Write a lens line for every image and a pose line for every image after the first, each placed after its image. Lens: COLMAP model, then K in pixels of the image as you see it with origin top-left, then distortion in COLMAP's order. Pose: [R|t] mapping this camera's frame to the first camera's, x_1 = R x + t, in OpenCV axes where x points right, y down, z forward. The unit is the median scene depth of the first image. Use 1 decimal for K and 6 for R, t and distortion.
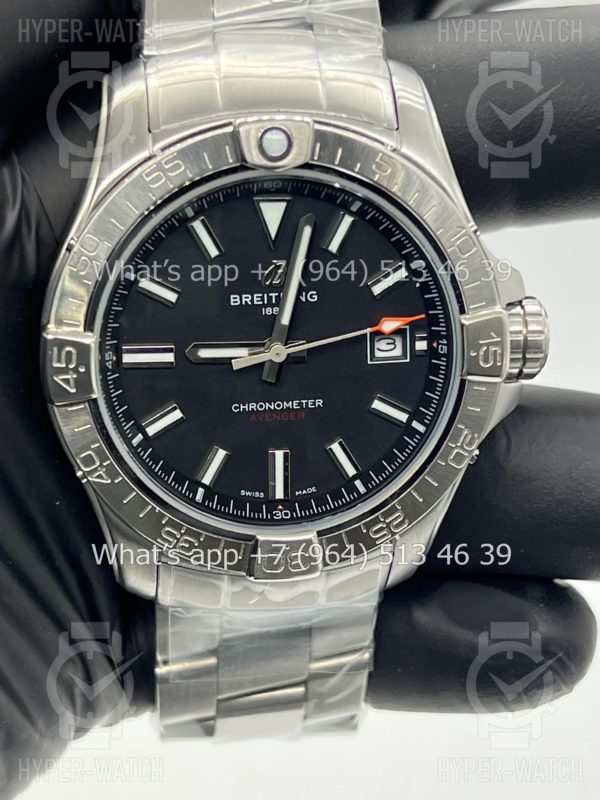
lens RADIAL K [[1777.4, 0, 300.0], [0, 1777.4, 400.0], [0, 0, 1]] dist [0.344427, -0.040202]
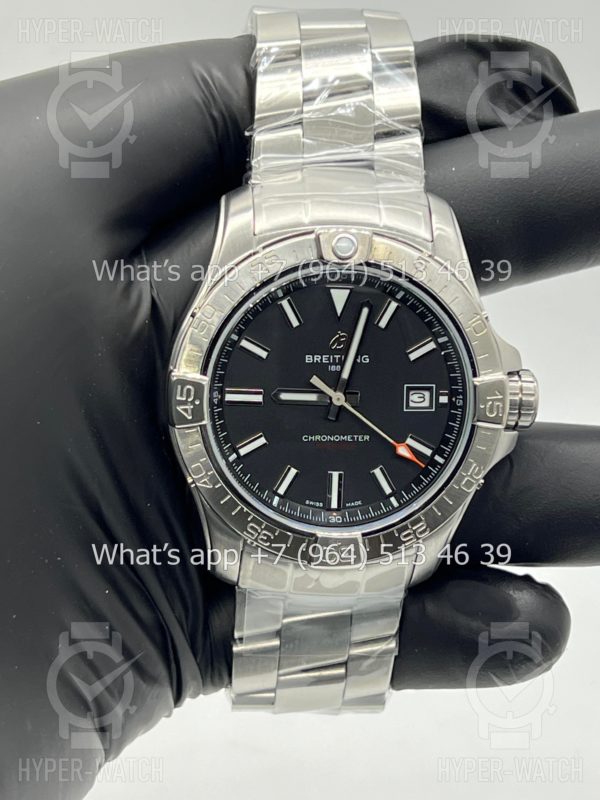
lens RADIAL K [[1777.4, 0, 300.0], [0, 1777.4, 400.0], [0, 0, 1]] dist [0.344427, -0.040202]
pose [[0.998925, 0.045059, -0.010874, -0.026807], [-0.045815, 0.995405, -0.084081, 0.089763], [0.007035, 0.084489, 0.996400, -0.356683]]
